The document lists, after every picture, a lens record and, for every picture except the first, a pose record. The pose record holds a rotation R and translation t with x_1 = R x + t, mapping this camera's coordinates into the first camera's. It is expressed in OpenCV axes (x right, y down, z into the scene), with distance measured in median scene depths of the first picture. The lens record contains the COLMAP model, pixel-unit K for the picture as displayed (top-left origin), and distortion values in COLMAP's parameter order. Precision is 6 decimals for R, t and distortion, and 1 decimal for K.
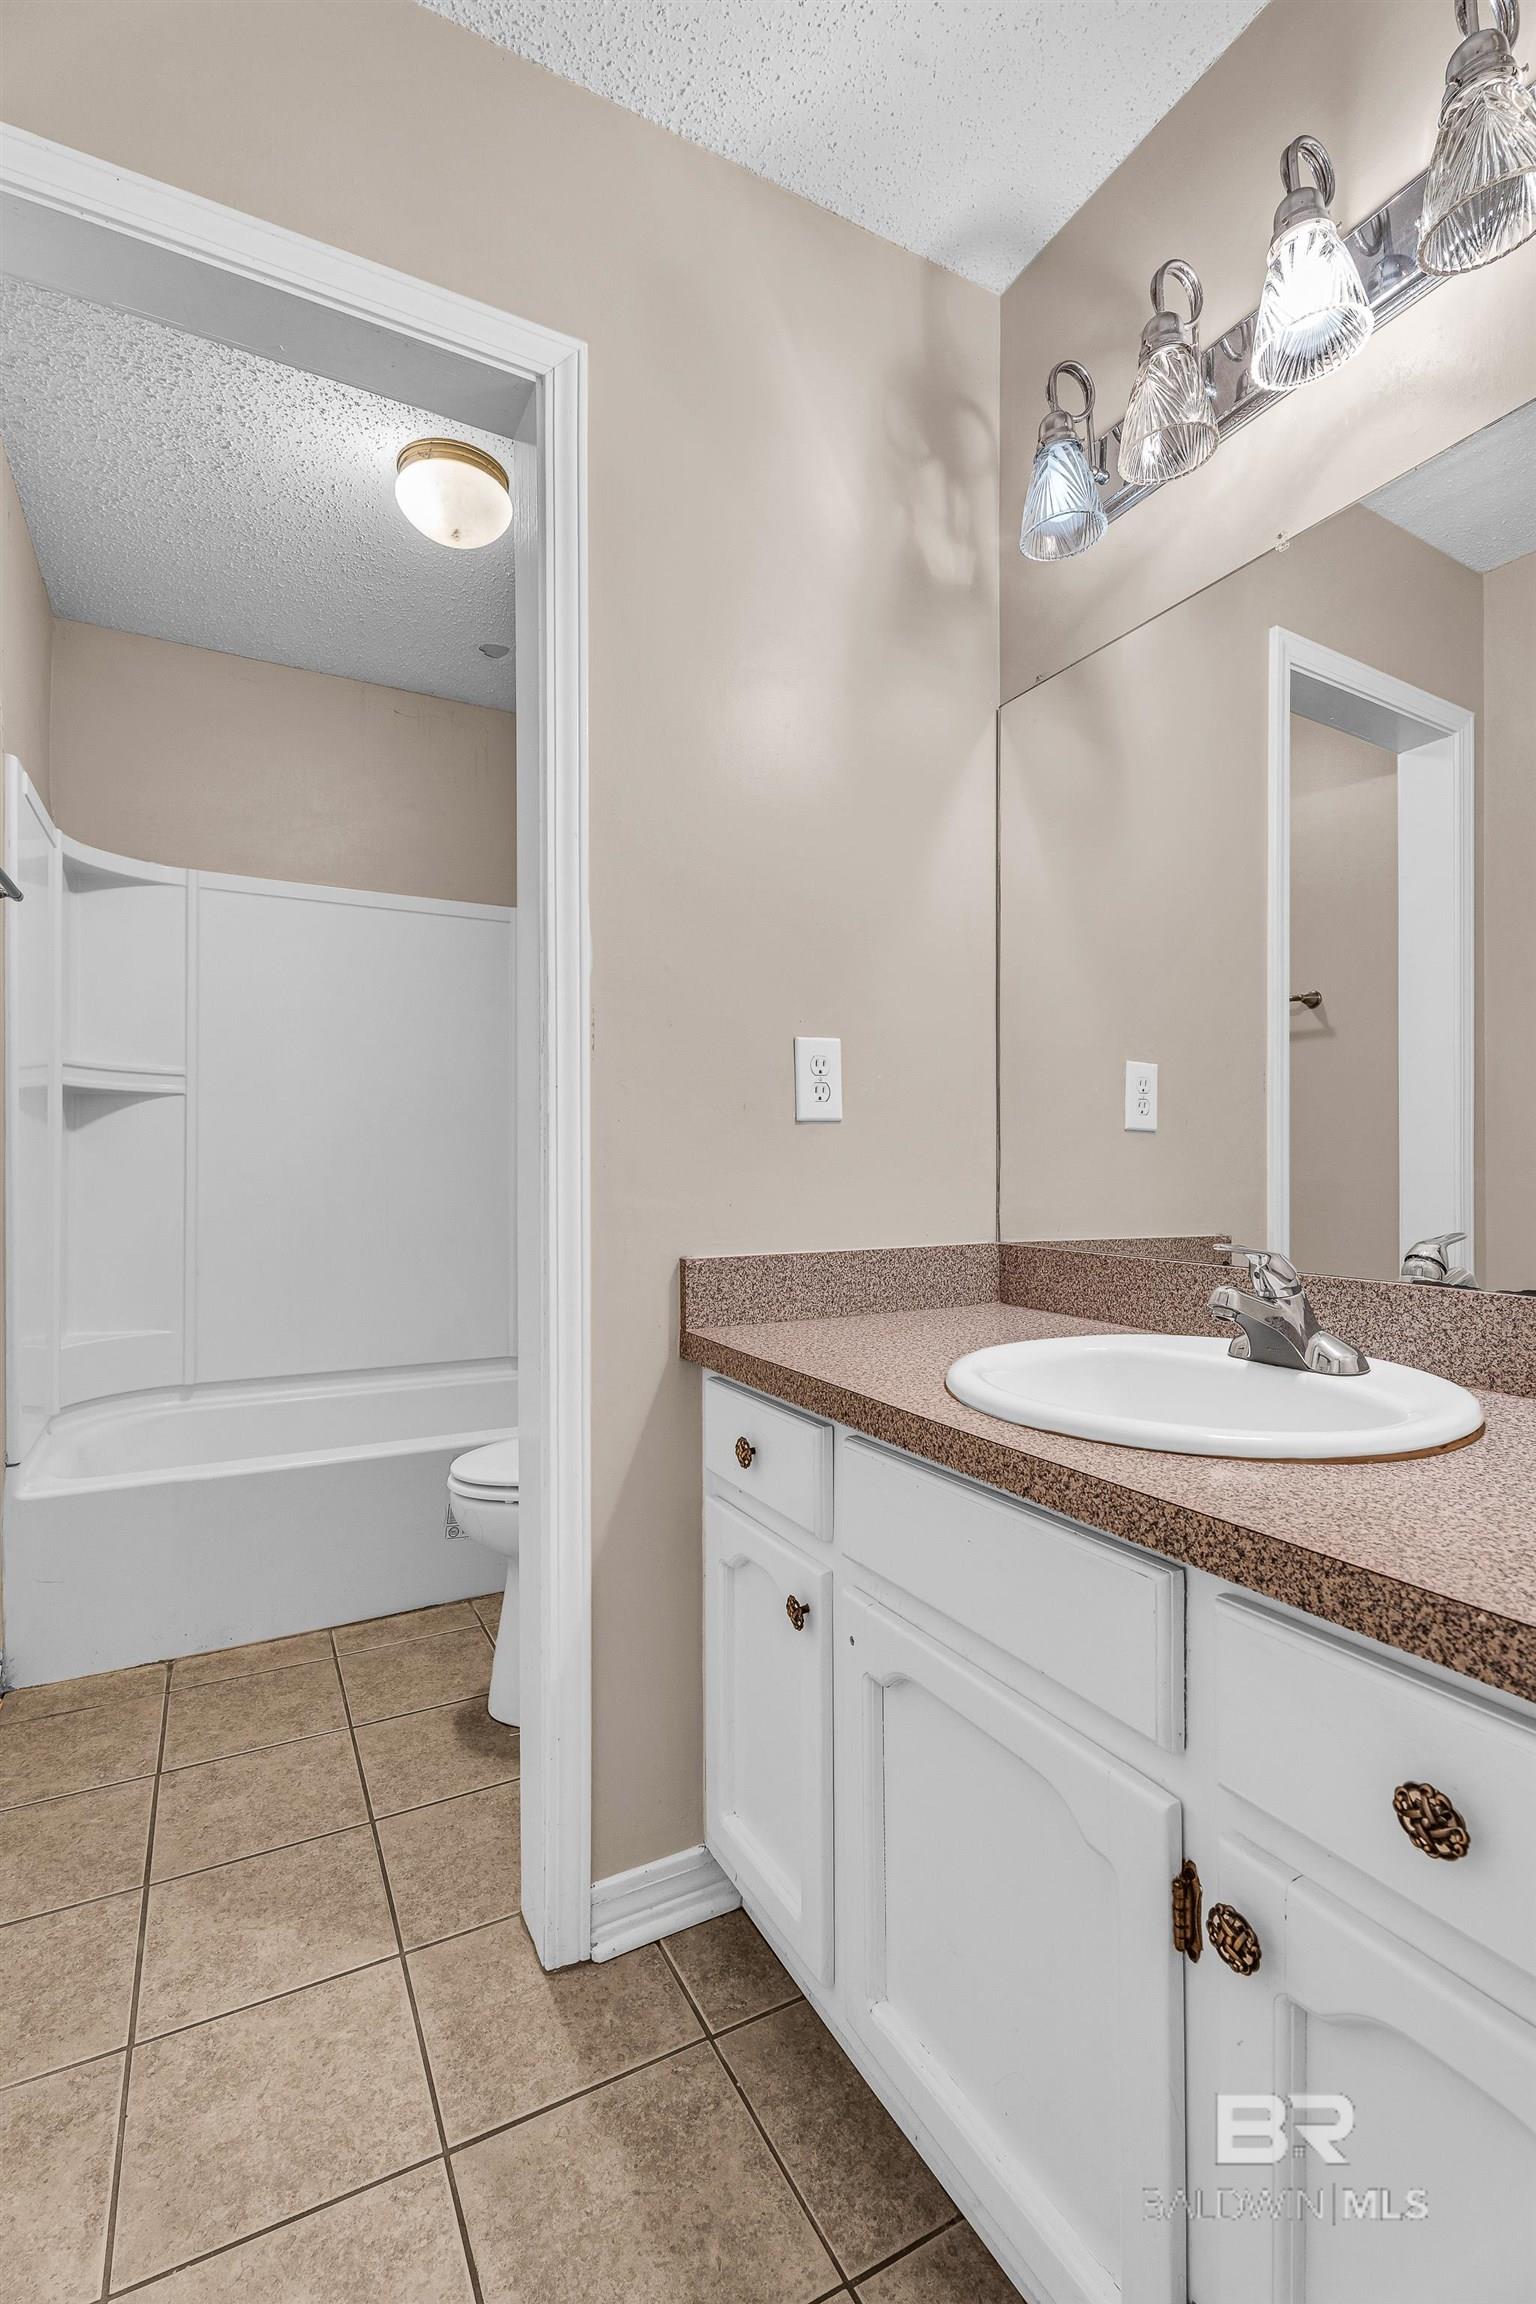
lens RADIAL K [[1047.2, 0, 761.0], [0, 1047.2, 1159.6], [0, 0, 1]] dist [0.004680, -0.003245]
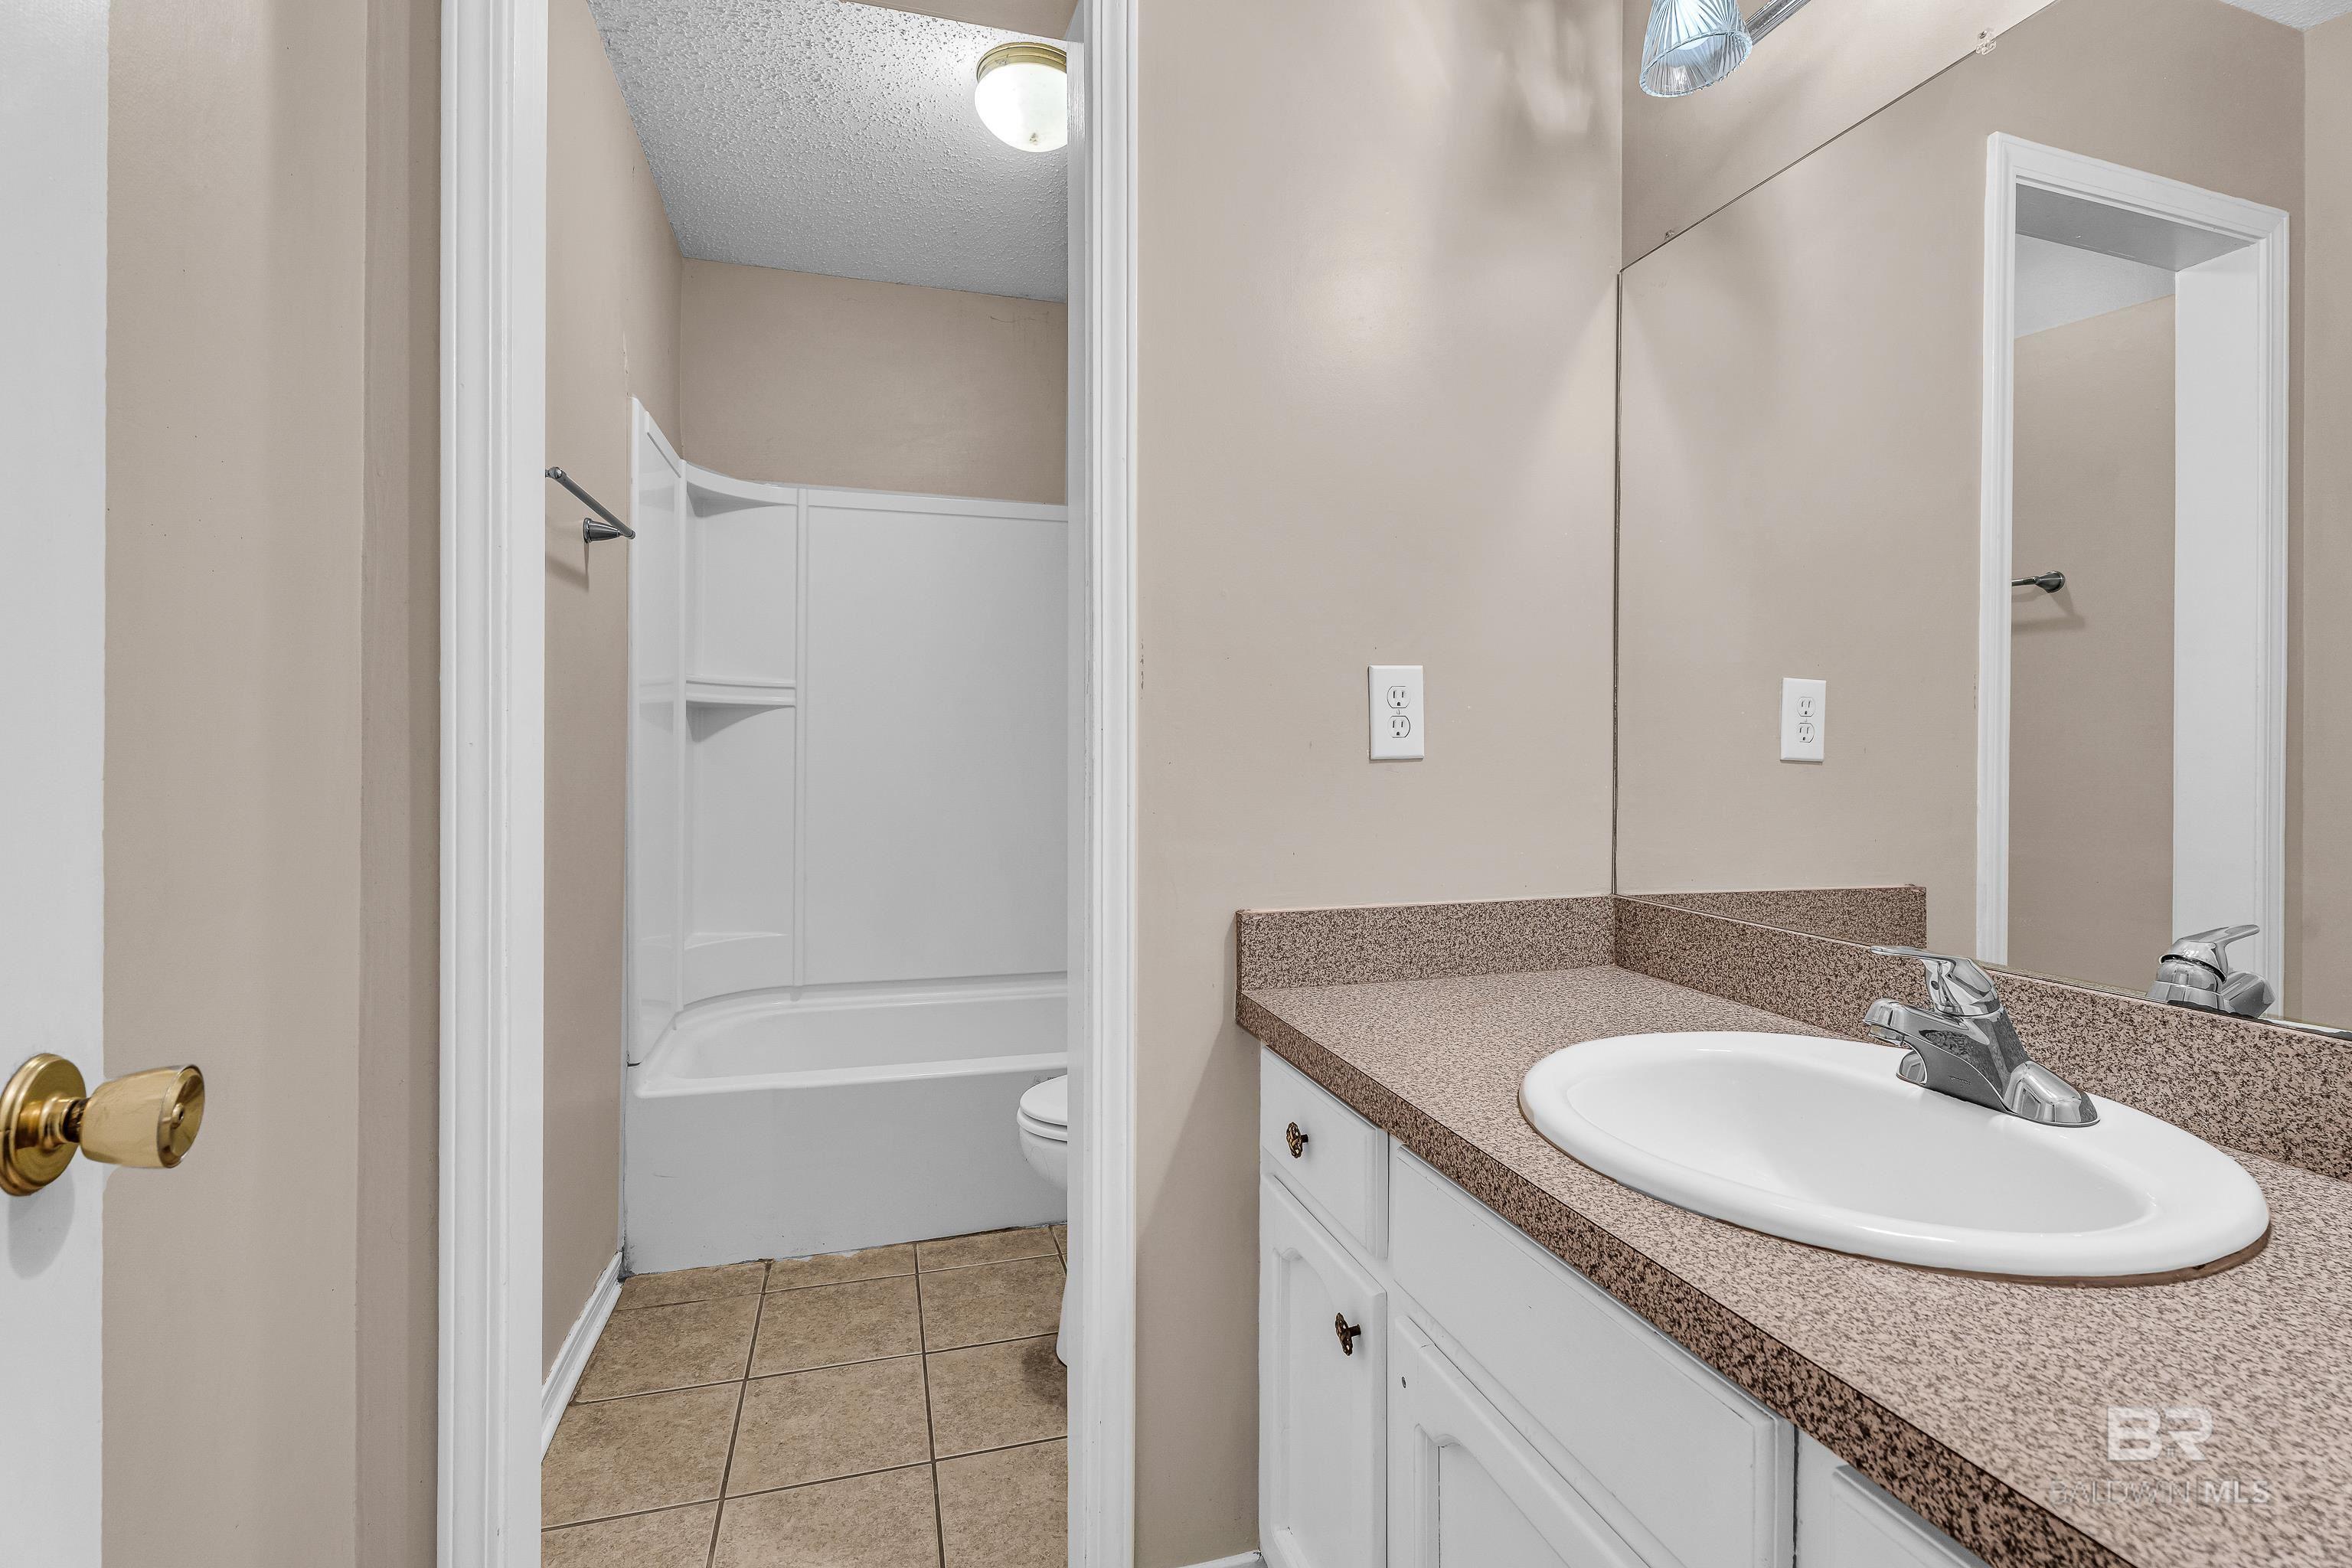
lens RADIAL K [[1069.0, 0, 1167.7], [0, 1069.0, 736.7], [0, 0, 1]] dist [0.004680, -0.003245]
pose [[0.976093, 0.003783, -0.217322, 0.059247], [-0.002050, 0.999964, 0.008202, -0.058393], [0.217345, -0.007560, 0.976065, 0.062452]]
